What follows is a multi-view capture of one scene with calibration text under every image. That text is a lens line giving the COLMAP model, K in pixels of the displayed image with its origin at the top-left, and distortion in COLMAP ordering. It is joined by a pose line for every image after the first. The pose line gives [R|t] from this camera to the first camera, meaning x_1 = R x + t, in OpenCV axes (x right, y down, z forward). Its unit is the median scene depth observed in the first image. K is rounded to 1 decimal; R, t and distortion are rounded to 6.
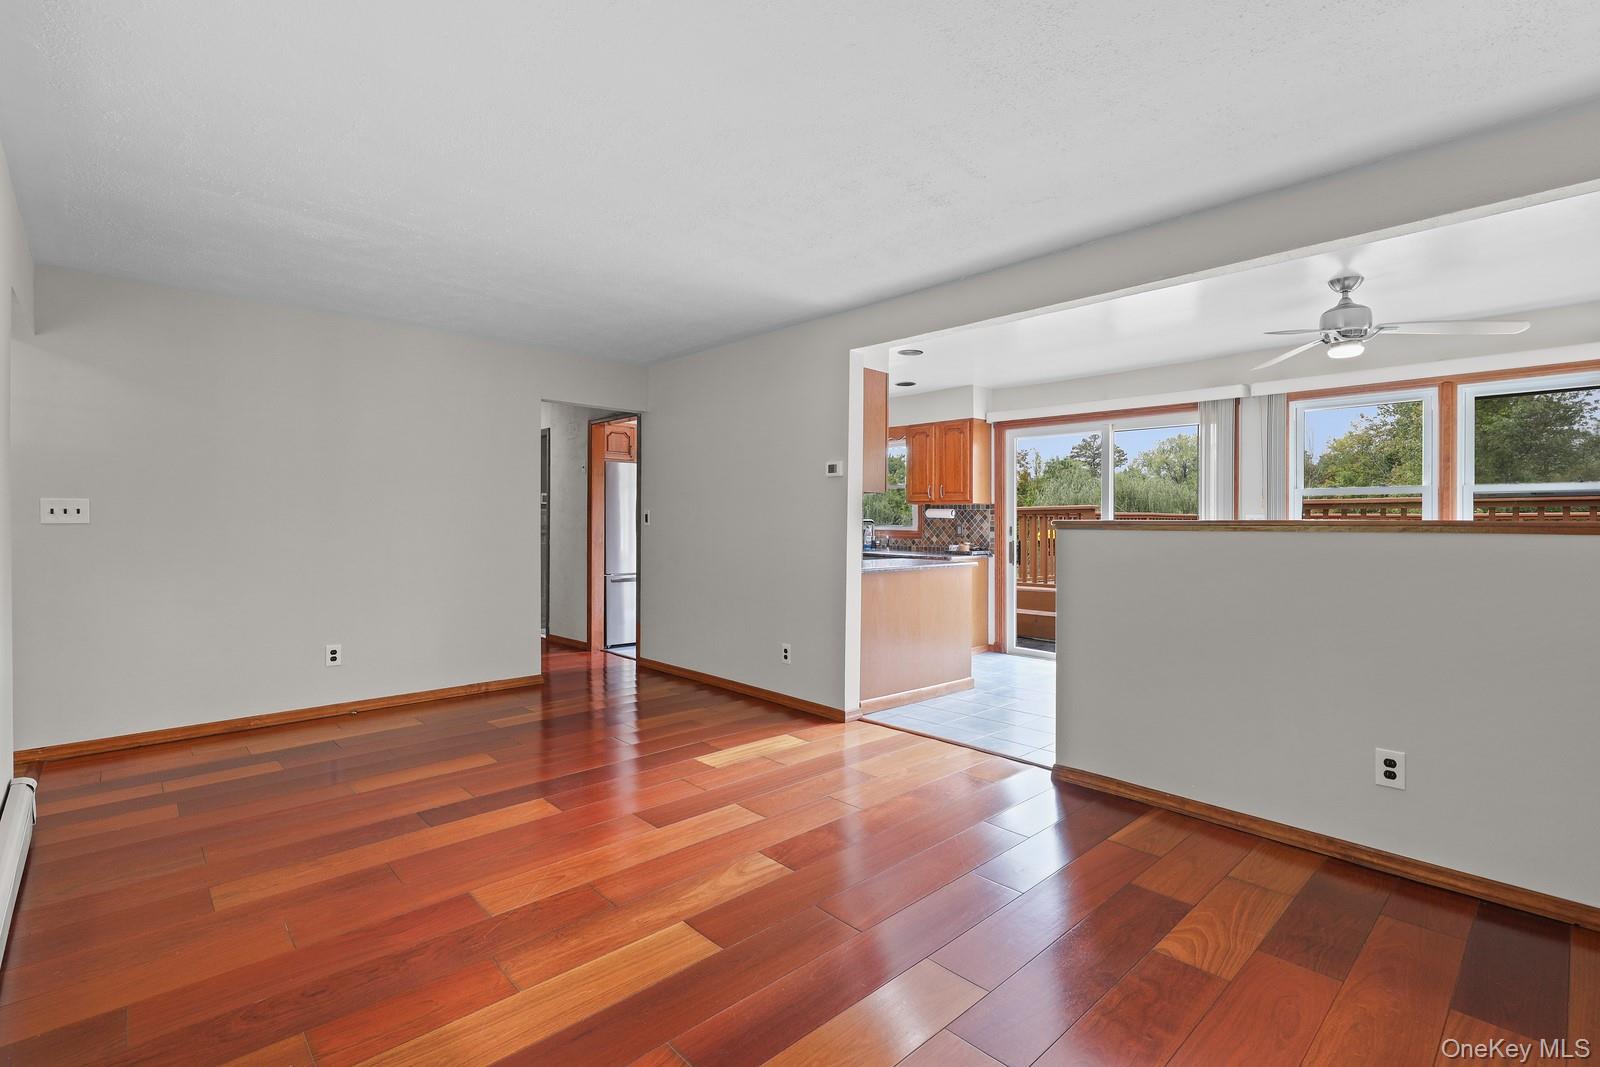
lens RADIAL K [[748.2, 0, 799.5], [0, 748.2, 510.8], [0, 0, 1]] dist [-0.005966, -0.000500]
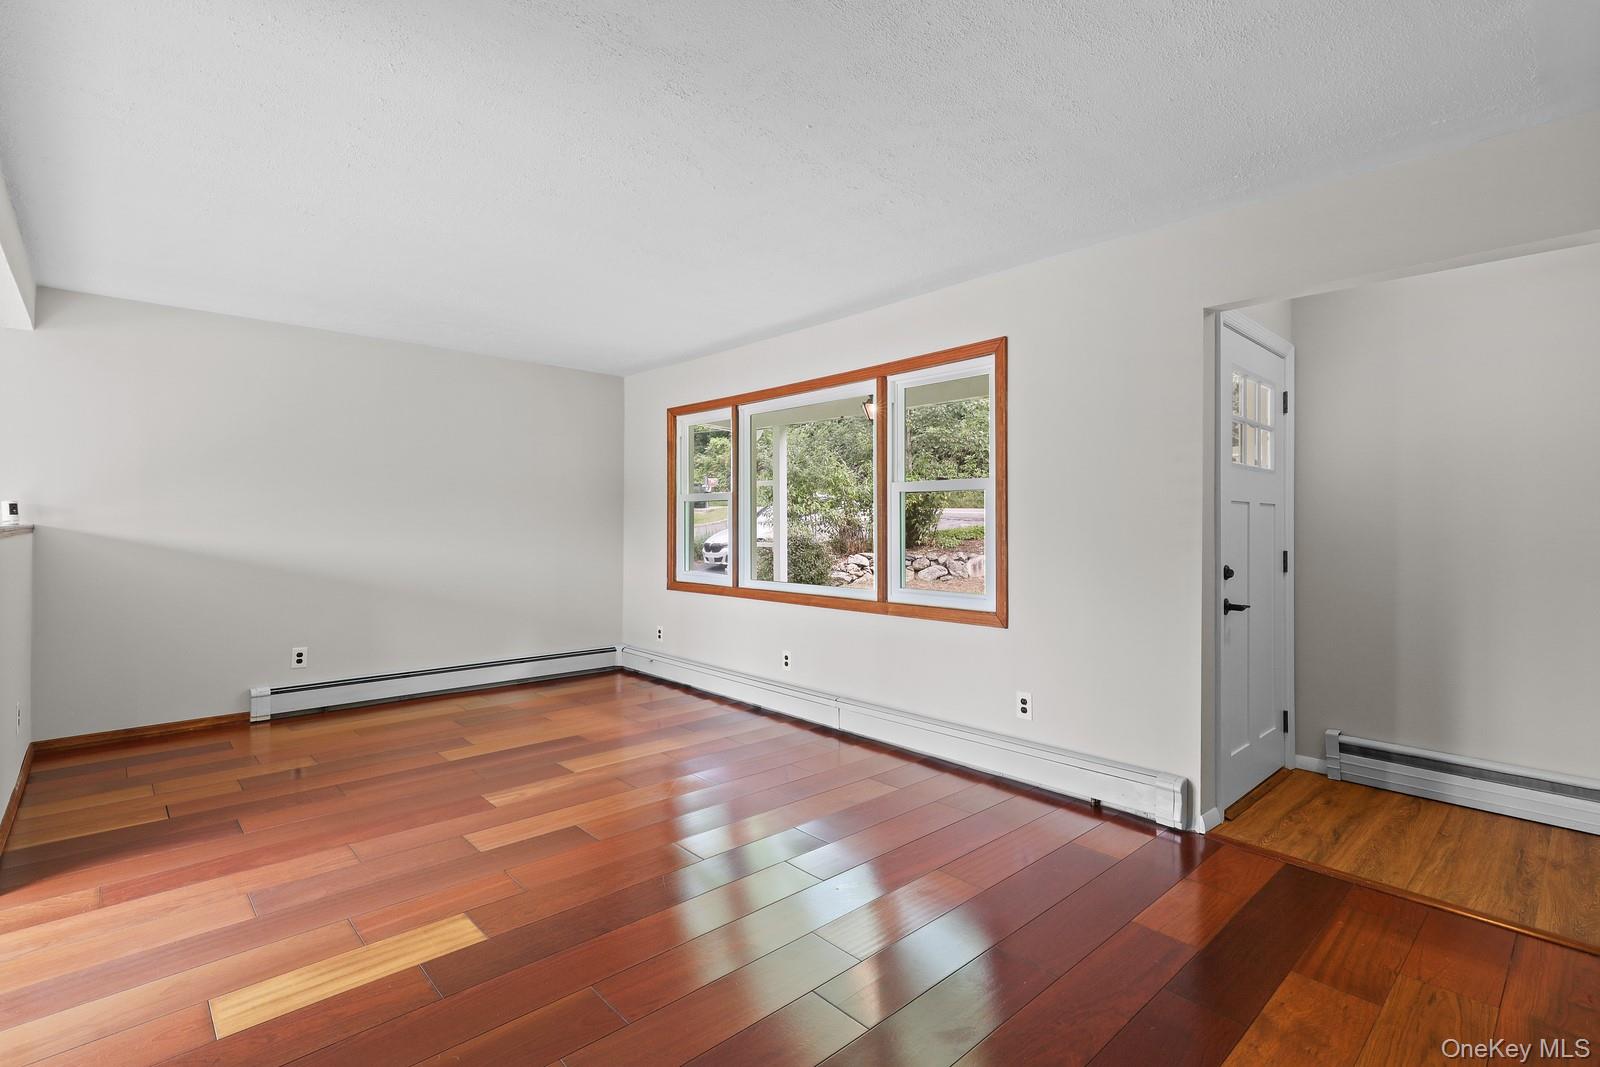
lens RADIAL K [[729.9, 0, 800.0], [0, 729.9, 533.5], [0, 0, 1]] dist [-0.002170, -0.000002]
pose [[-0.999863, -0.012328, -0.011018, -0.471310], [-0.012290, 0.999919, -0.003451, 0.013215], [0.011059, -0.003316, -0.999933, 1.961937]]
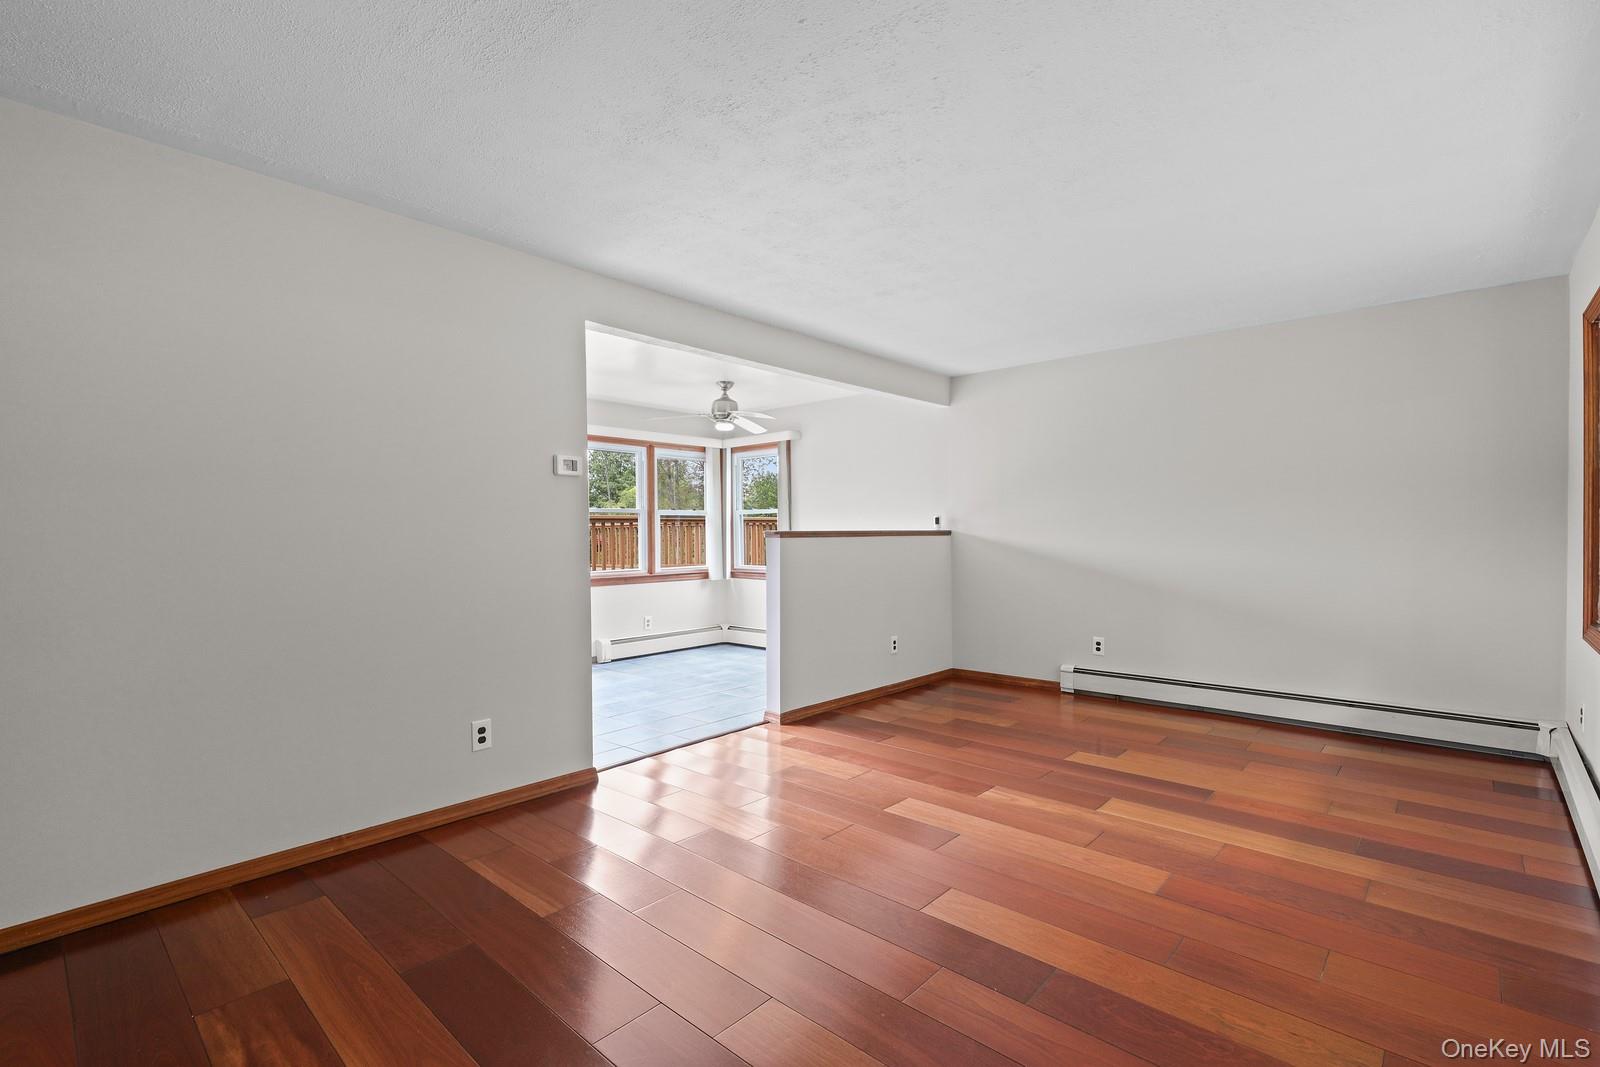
lens RADIAL K [[729.9, 0, 800.0], [0, 729.9, 533.5], [0, 0, 1]] dist [-0.002170, -0.000002]
pose [[-0.088191, -0.005584, 0.996088, -1.116074], [-0.008717, 0.999950, 0.004833, 0.012574], [-0.996065, -0.008257, -0.088235, 1.262936]]
